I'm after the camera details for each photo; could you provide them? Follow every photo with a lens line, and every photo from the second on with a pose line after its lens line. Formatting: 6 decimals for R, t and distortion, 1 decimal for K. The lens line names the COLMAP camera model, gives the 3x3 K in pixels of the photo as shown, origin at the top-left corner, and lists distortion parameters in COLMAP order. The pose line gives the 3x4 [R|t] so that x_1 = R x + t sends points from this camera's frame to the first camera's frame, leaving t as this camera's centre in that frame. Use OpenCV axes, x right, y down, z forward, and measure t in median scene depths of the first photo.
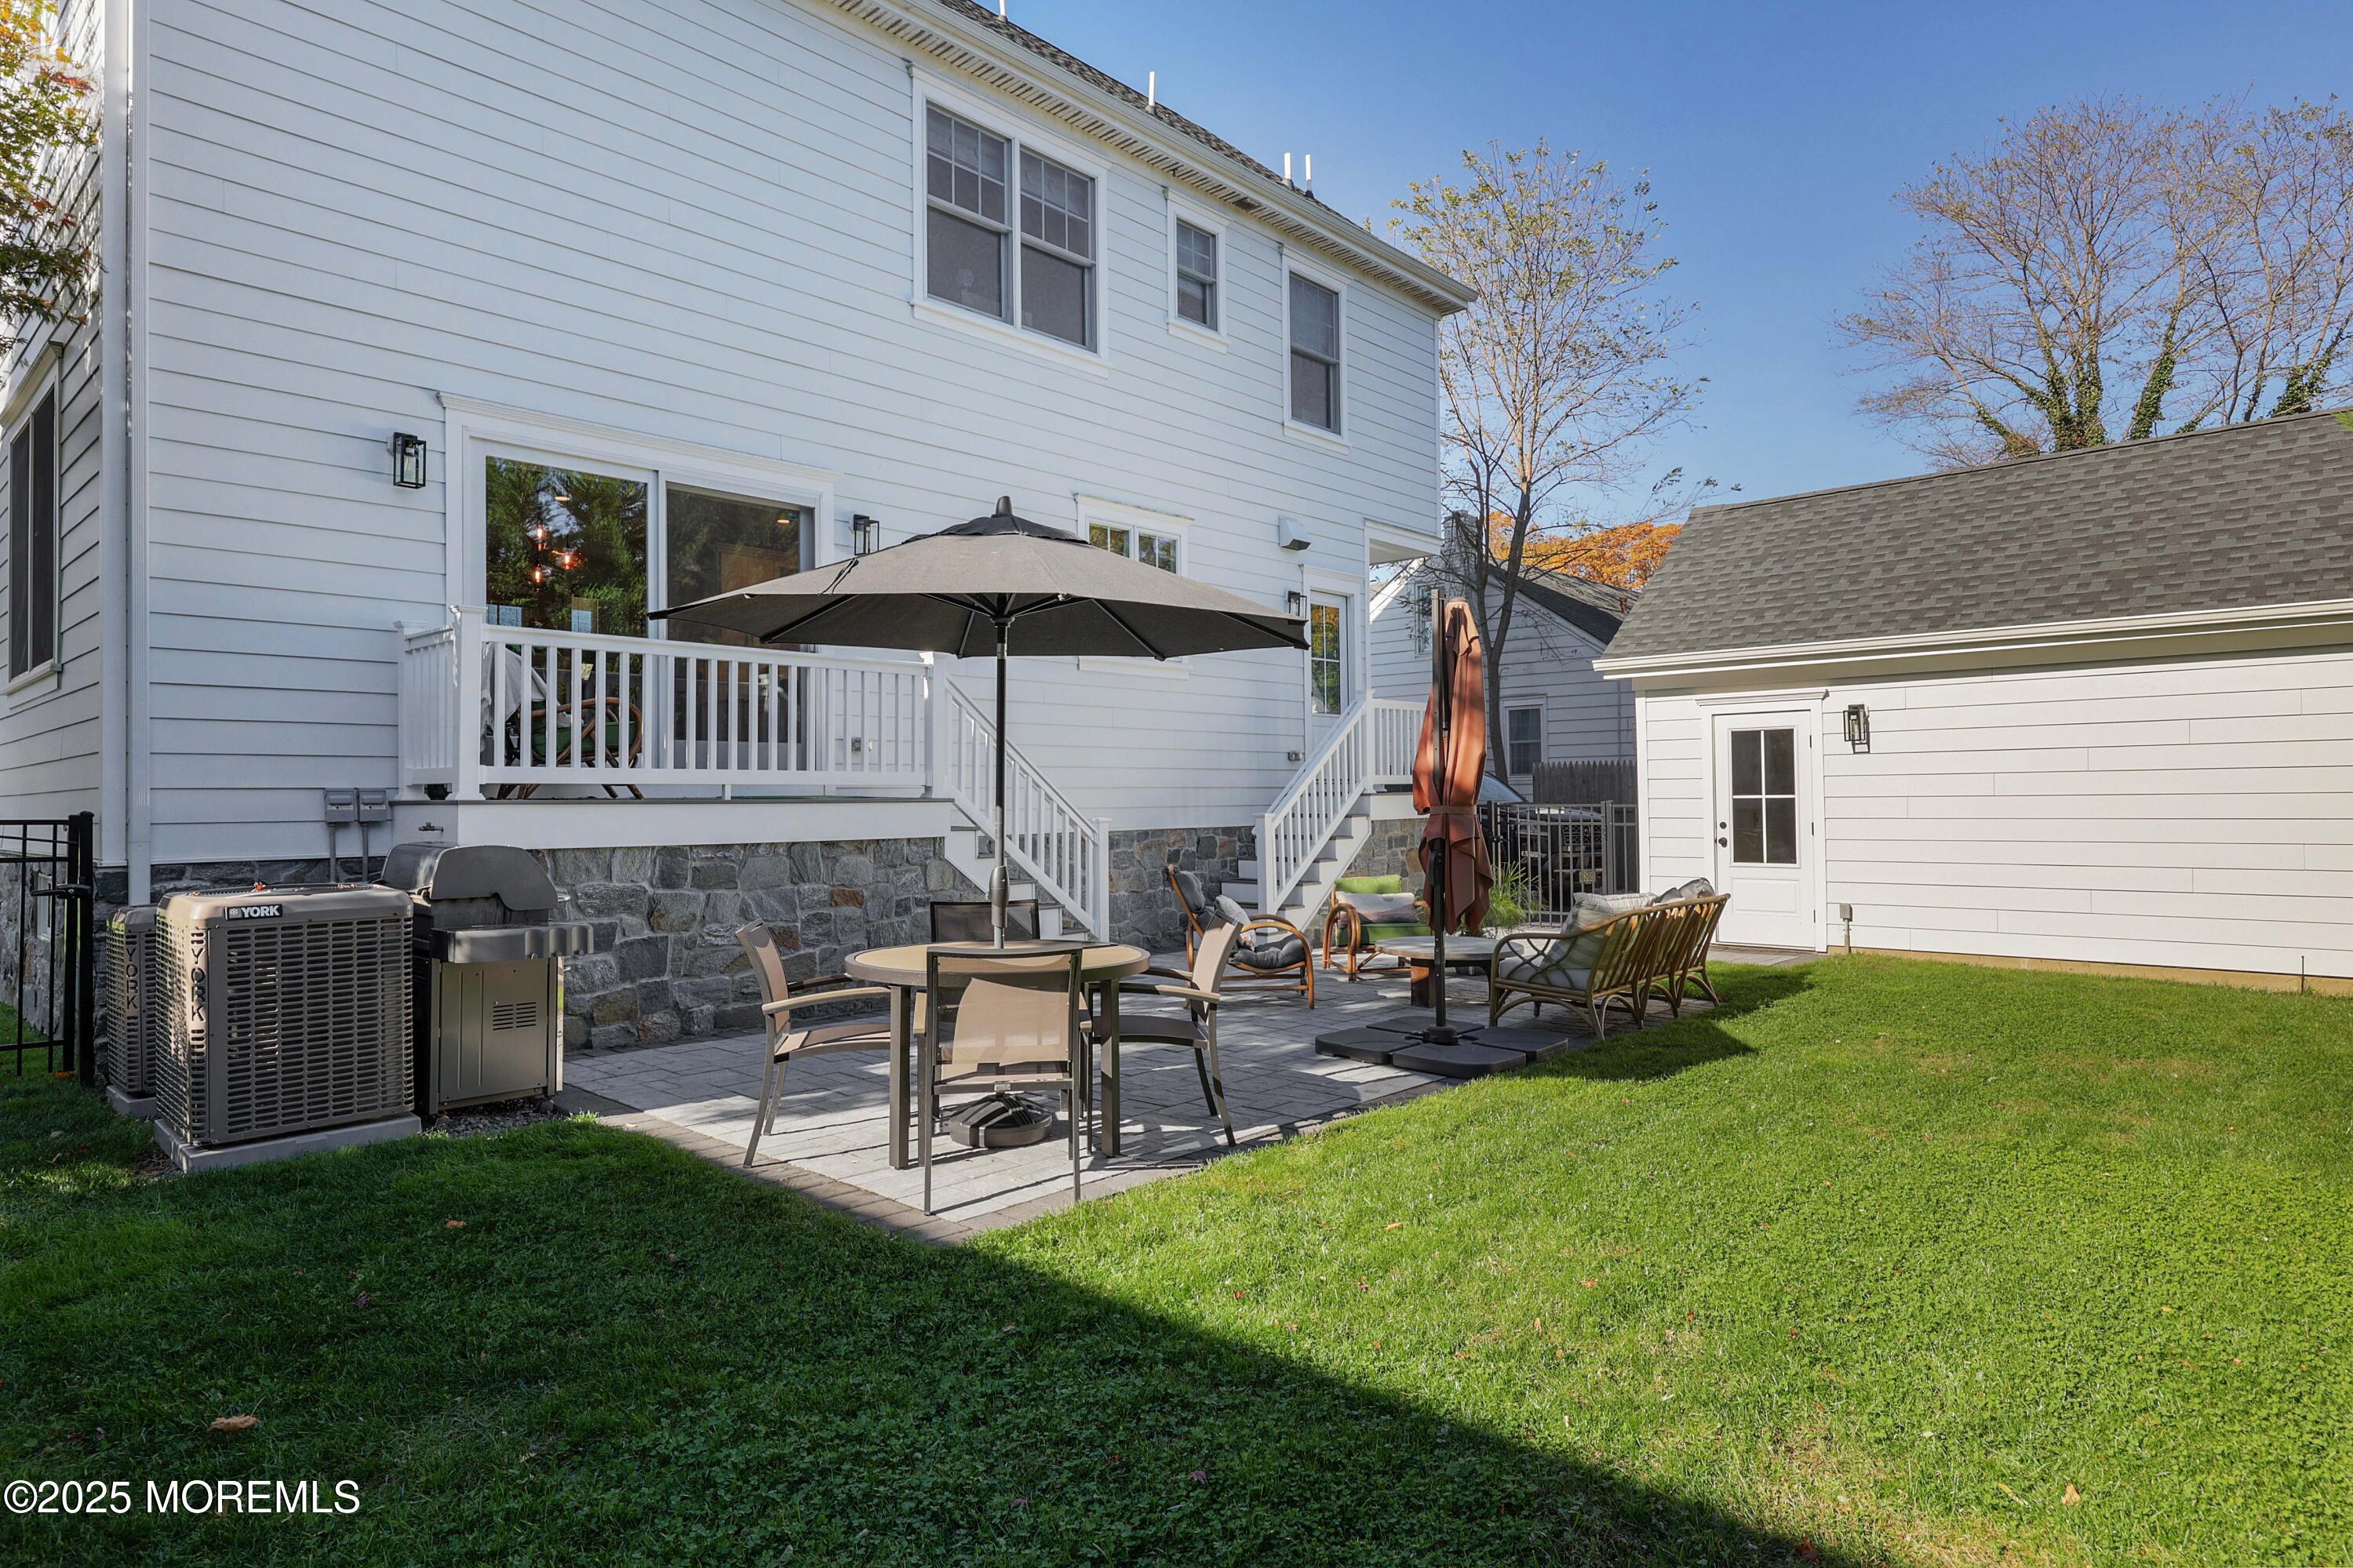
lens RADIAL K [[1335.6, 0, 1179.0], [0, 1335.6, 784.3], [0, 0, 1]] dist [0.017754, 0.001318]
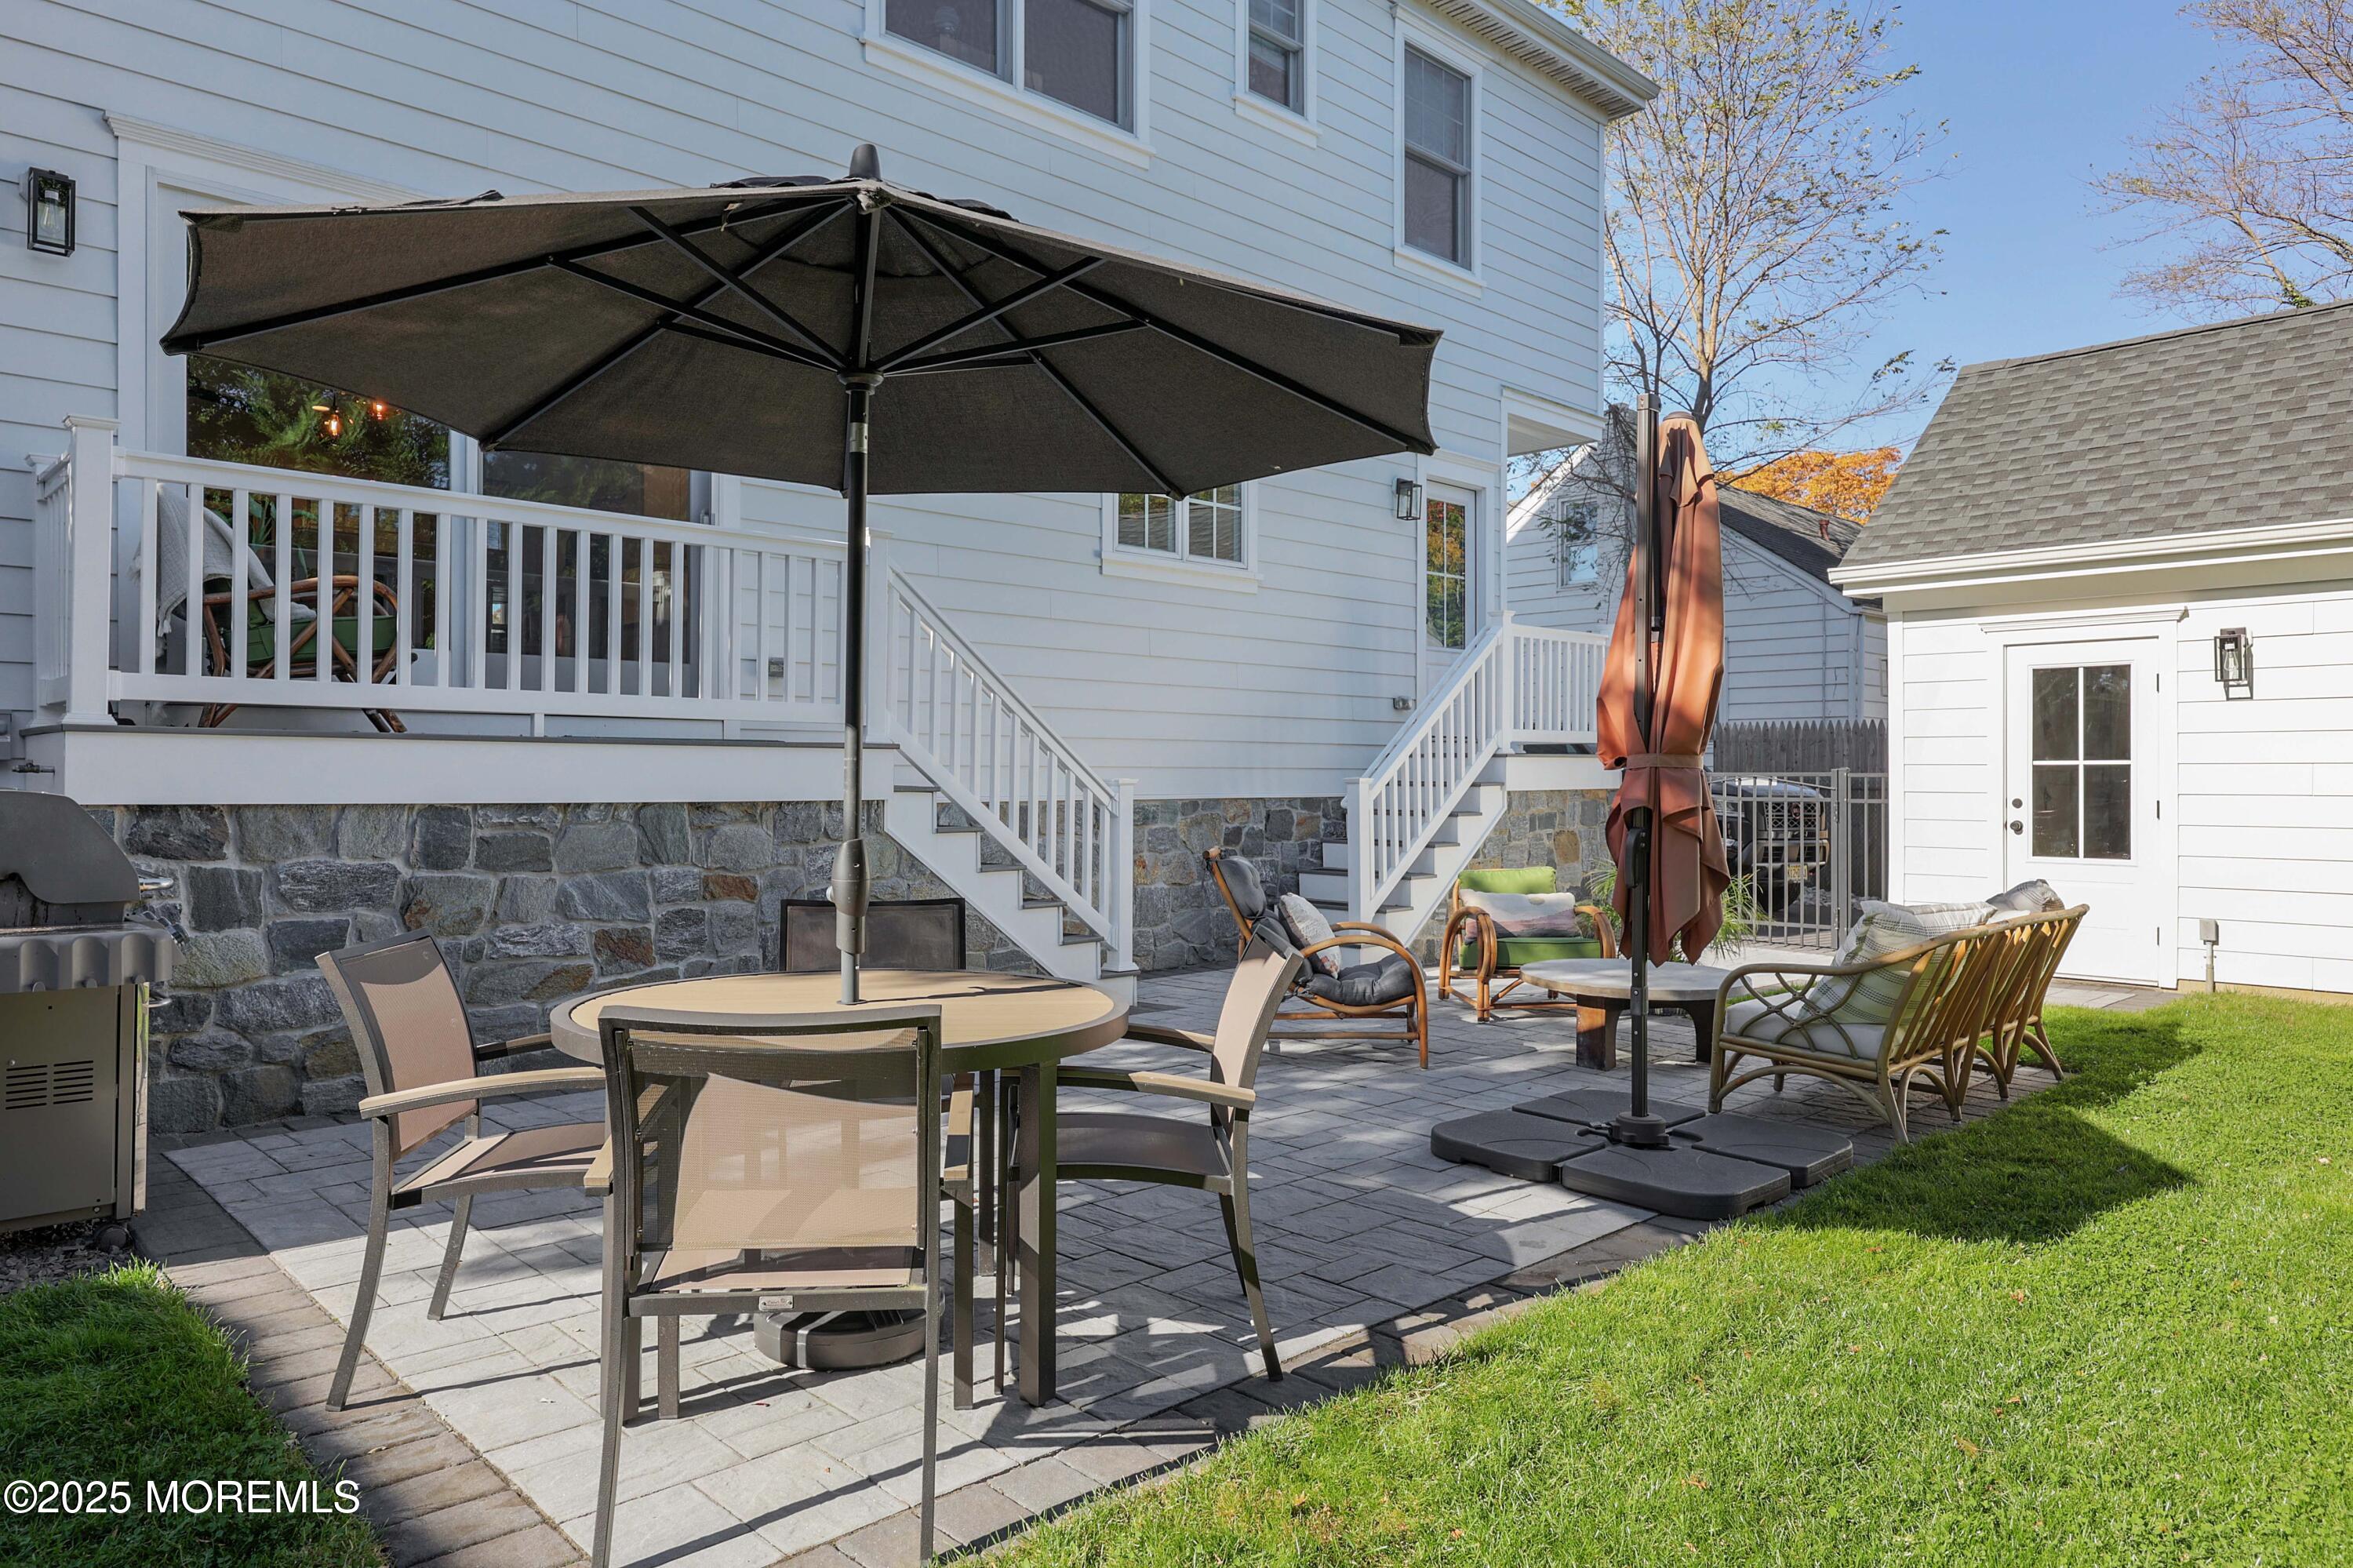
lens RADIAL K [[1517.6, 0, 1174.1], [0, 1517.6, 779.9], [0, 0, 1]] dist [0.011216, 0.000183]
pose [[0.998025, 0.012831, -0.061493, 0.018965], [-0.011968, 0.999825, 0.014393, 0.015573], [0.061667, -0.013629, 0.998004, 0.228805]]
